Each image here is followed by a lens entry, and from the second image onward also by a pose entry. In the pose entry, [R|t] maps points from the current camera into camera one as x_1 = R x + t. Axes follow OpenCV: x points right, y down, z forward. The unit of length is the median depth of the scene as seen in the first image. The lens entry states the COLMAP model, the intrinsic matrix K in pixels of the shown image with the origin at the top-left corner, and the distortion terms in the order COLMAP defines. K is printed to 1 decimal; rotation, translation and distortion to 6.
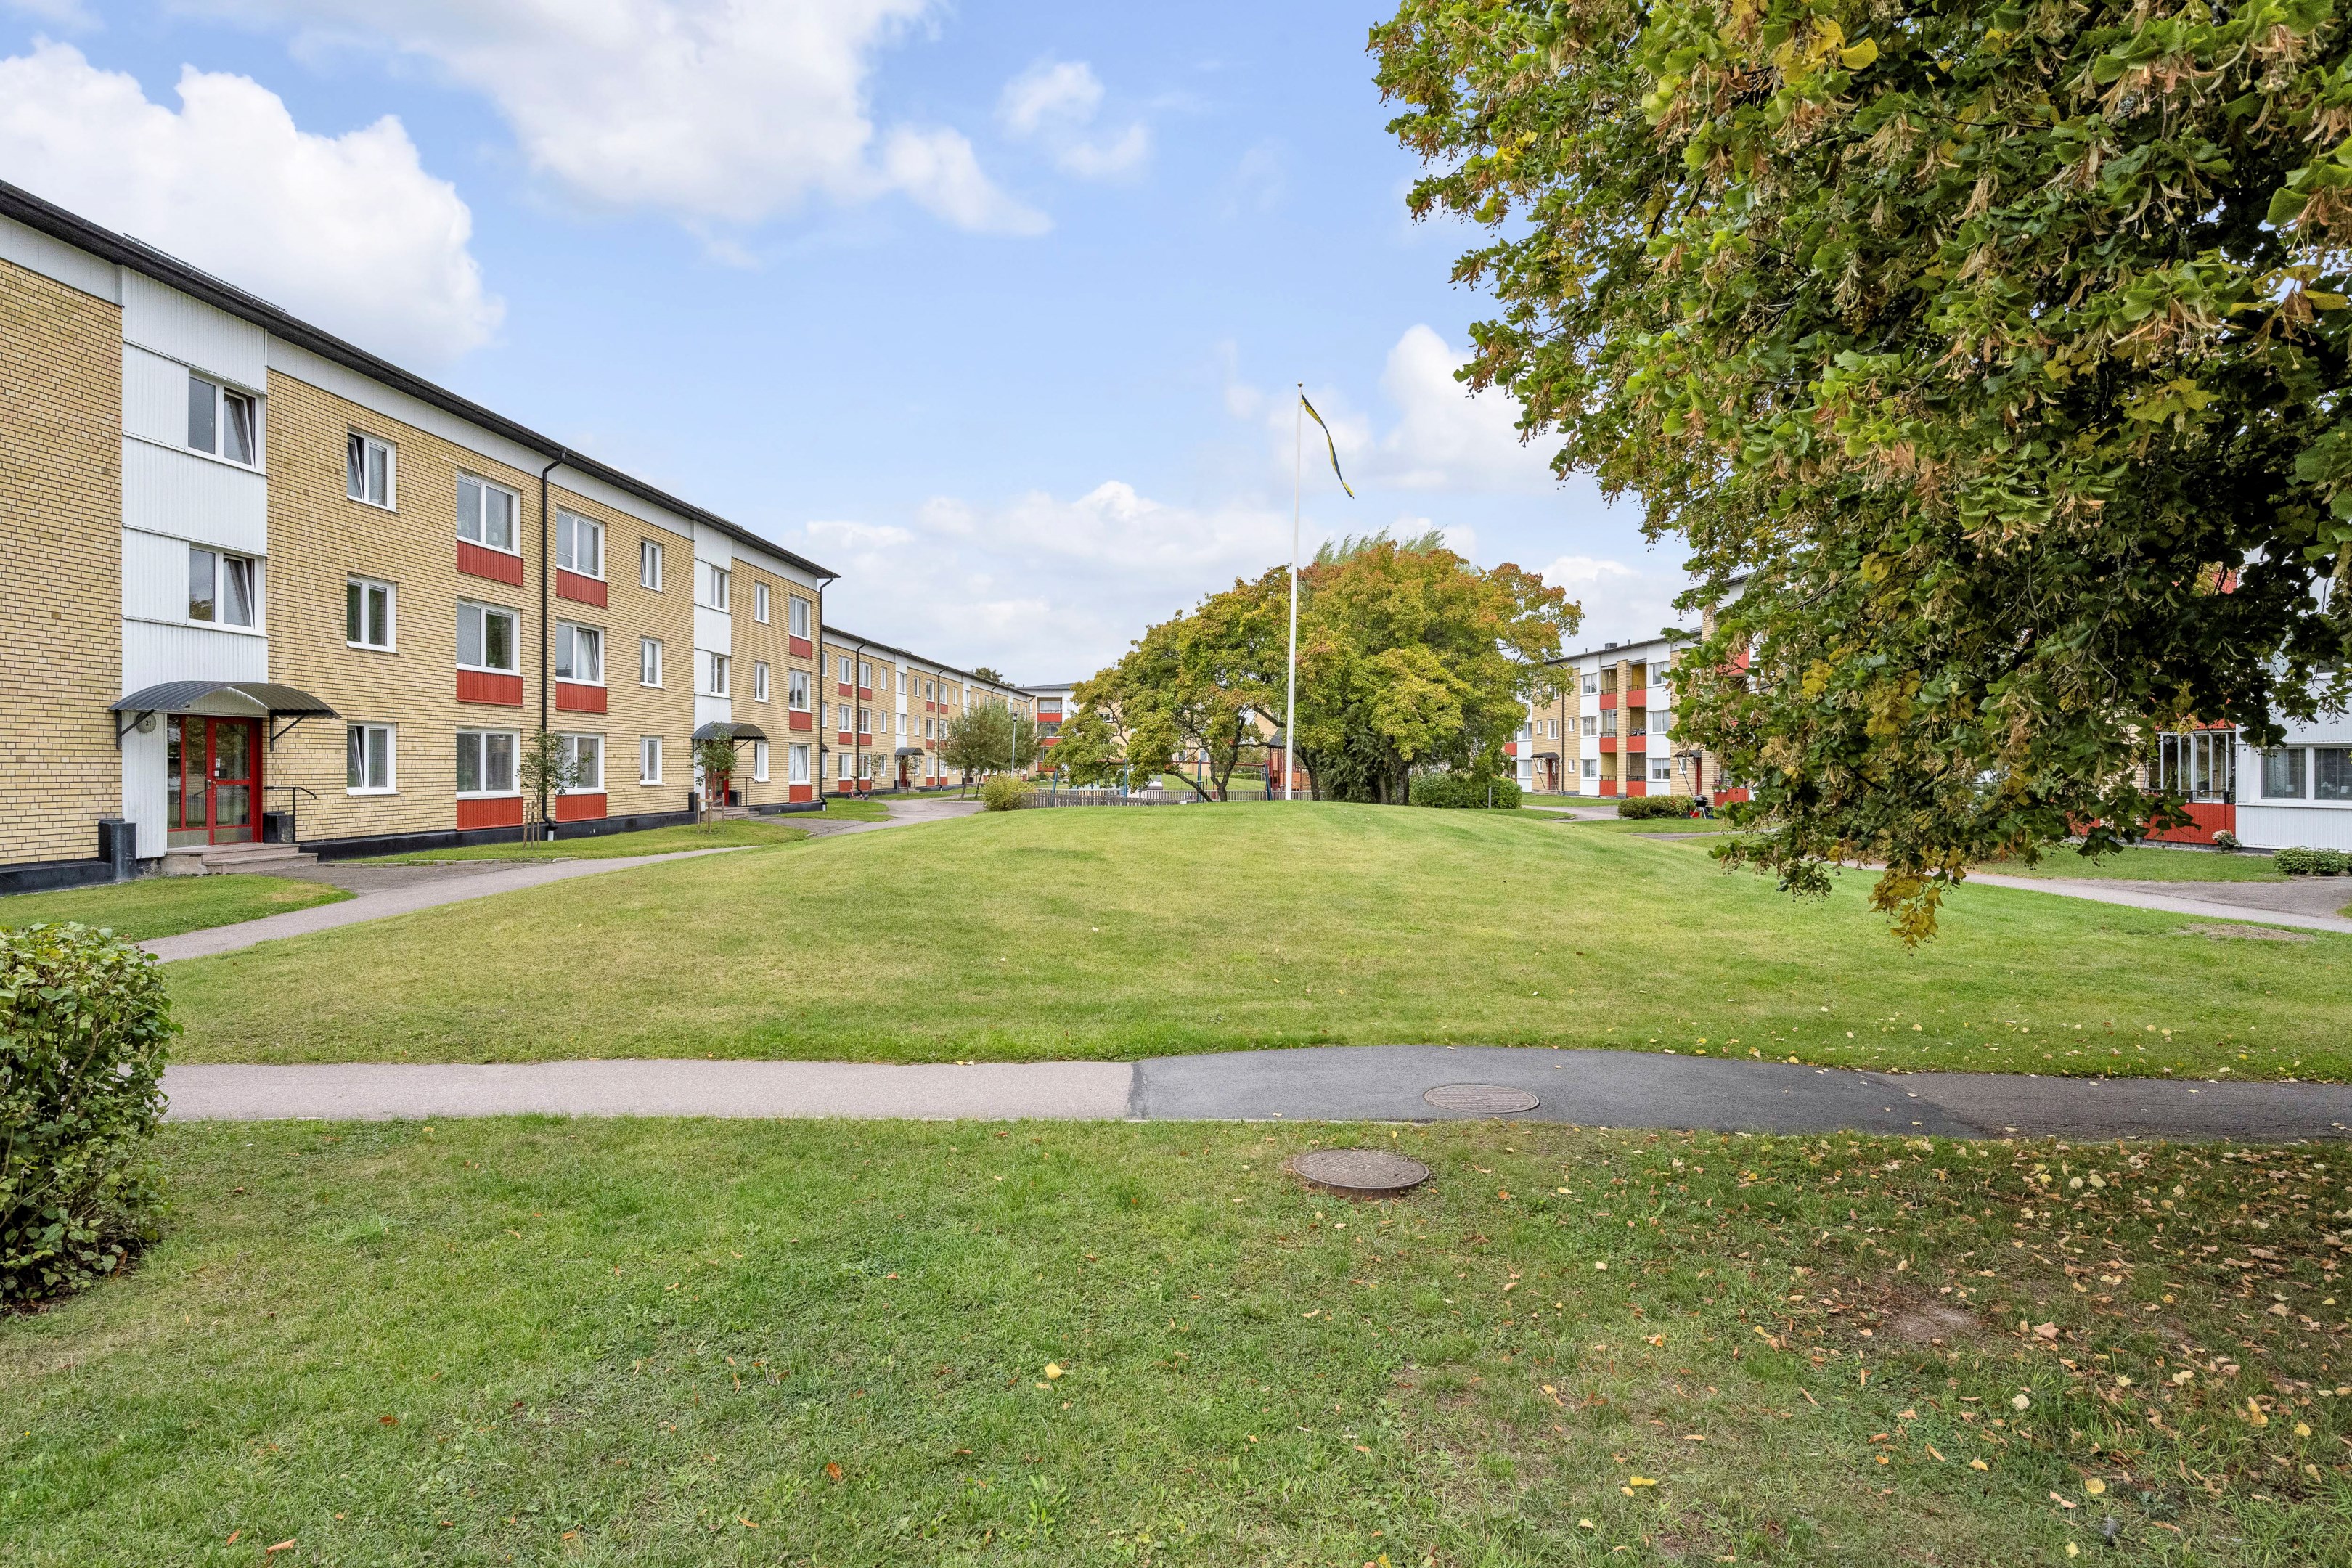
lens RADIAL K [[1270.8, 0, 1171.7], [0, 1270.8, 776.4], [0, 0, 1]] dist [-0.002887, -0.000113]
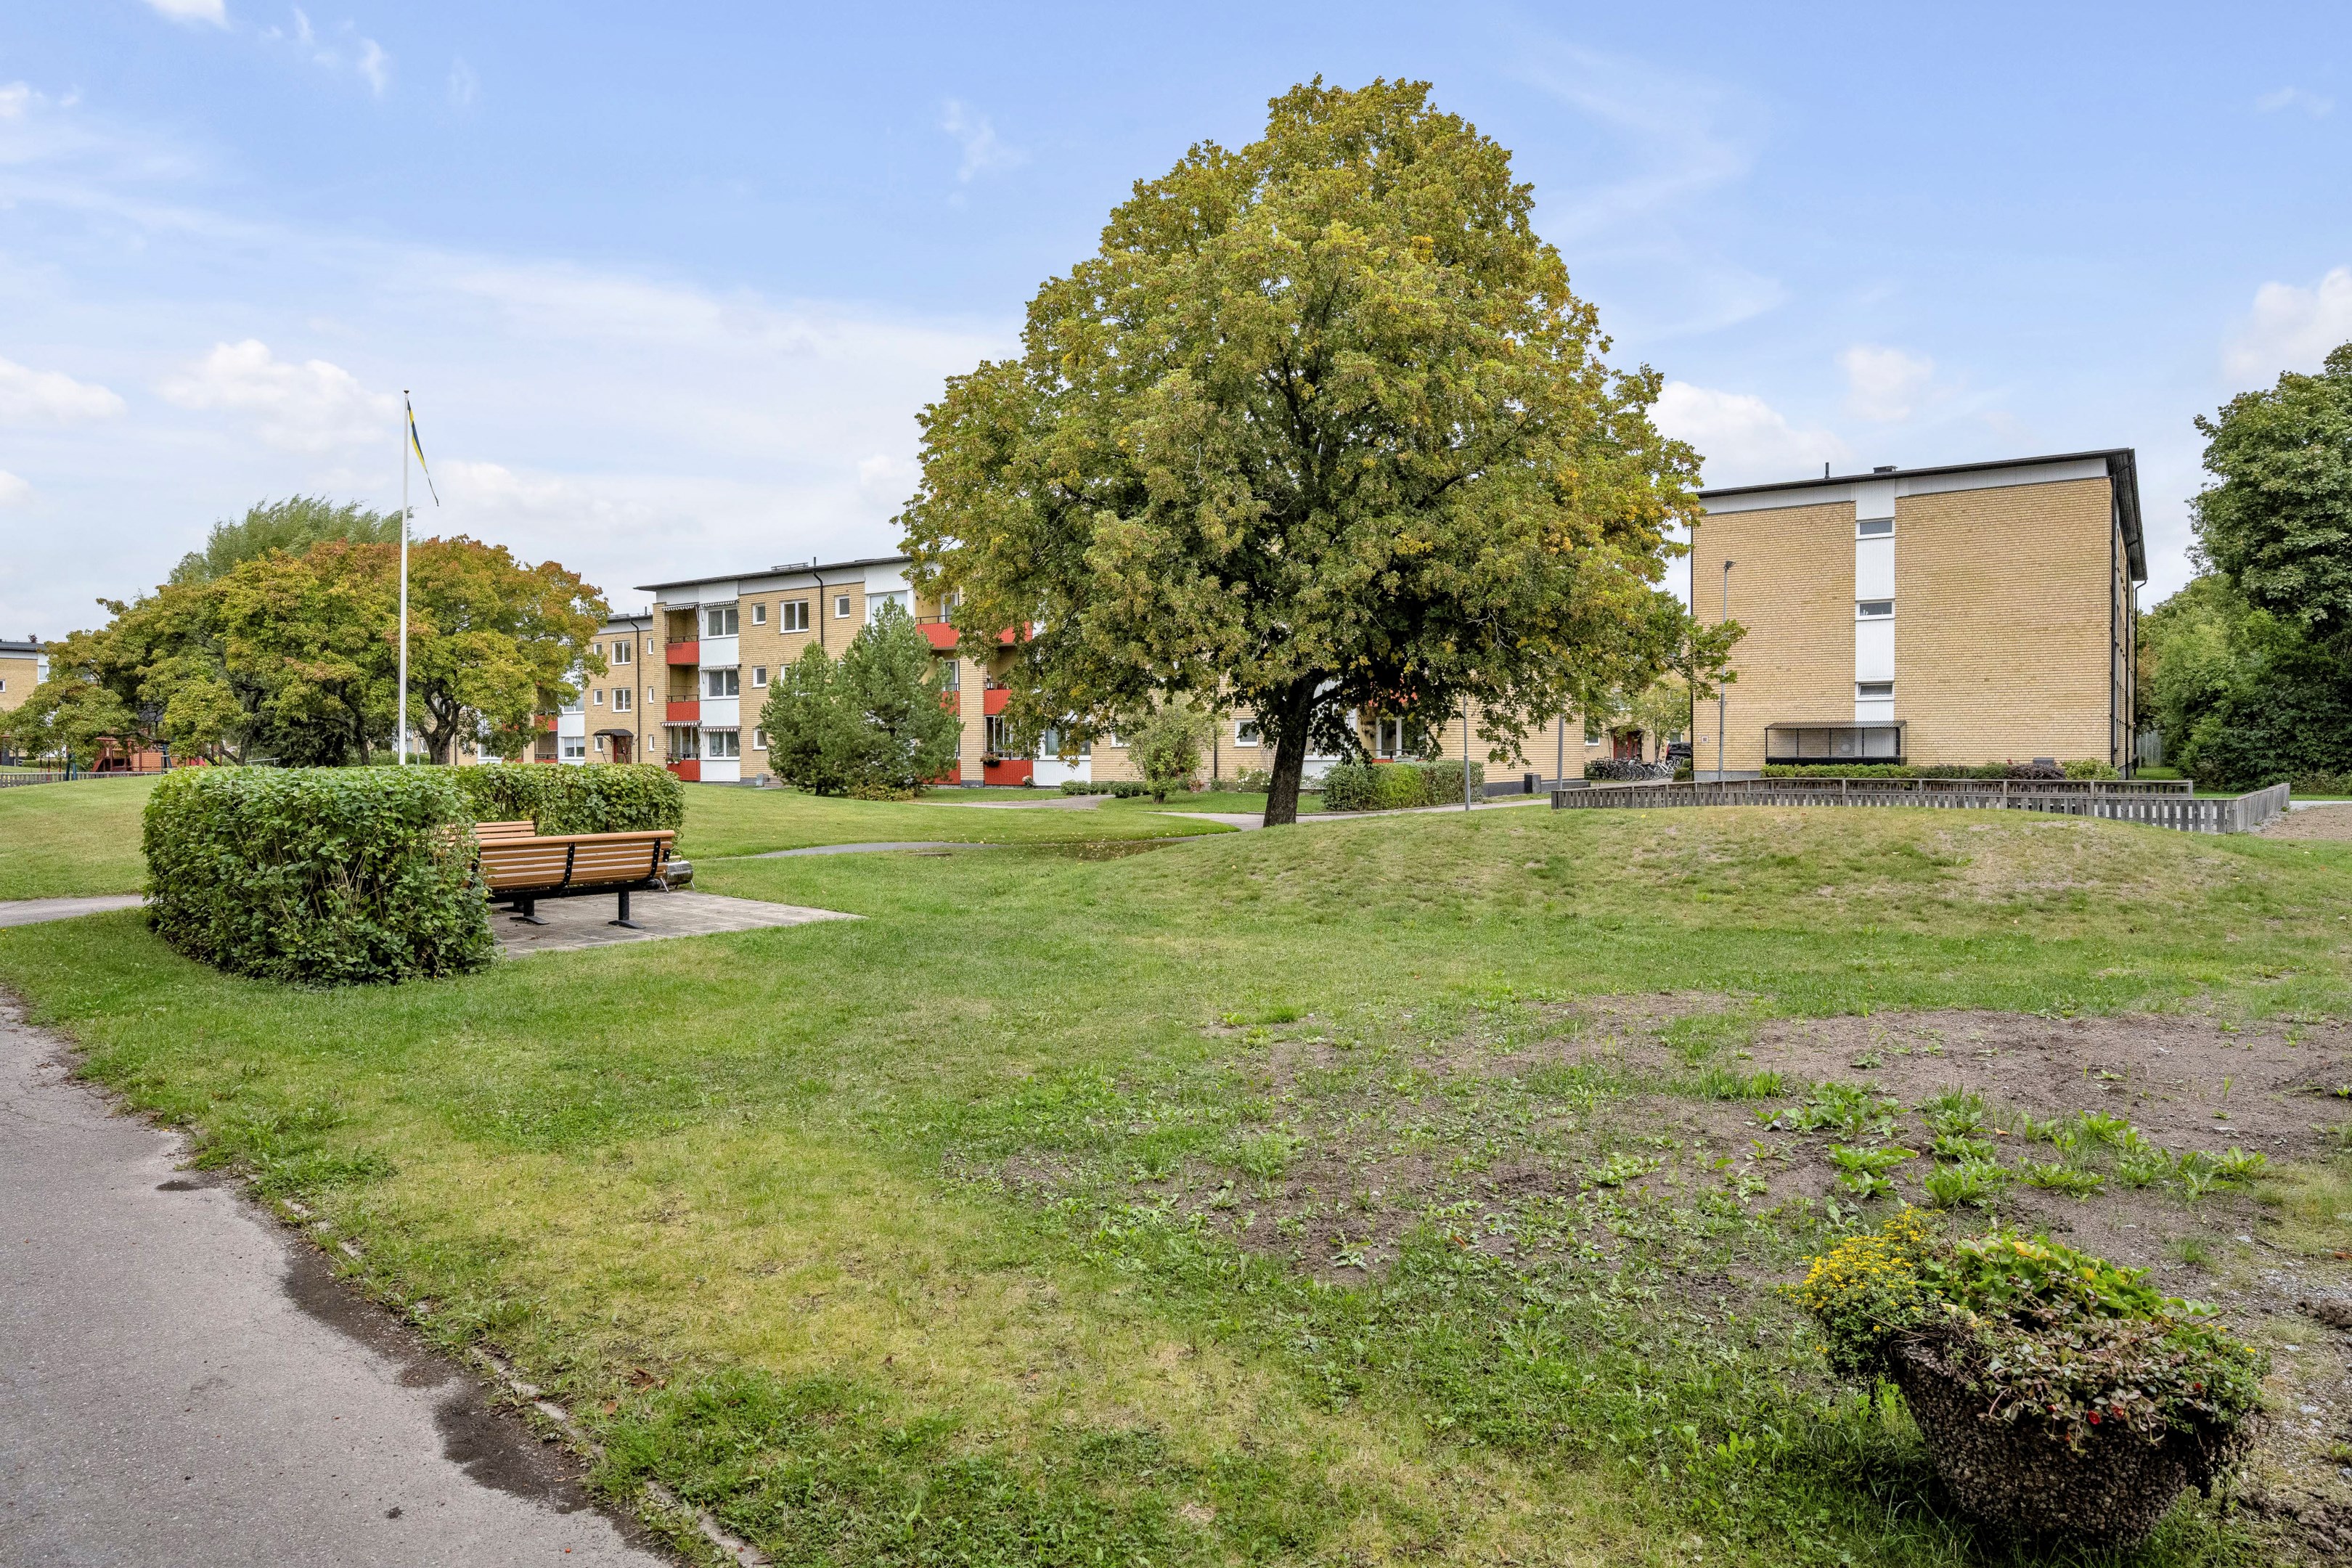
lens RADIAL K [[1423.6, 0, 1176.4], [0, 1423.6, 774.2], [0, 0, 1]] dist [-0.000303, -0.000016]
pose [[0.638023, -0.014946, 0.769872, -1.276565], [0.011044, 0.999886, 0.010259, 0.061611], [-0.769938, 0.001957, 0.638116, -0.899838]]
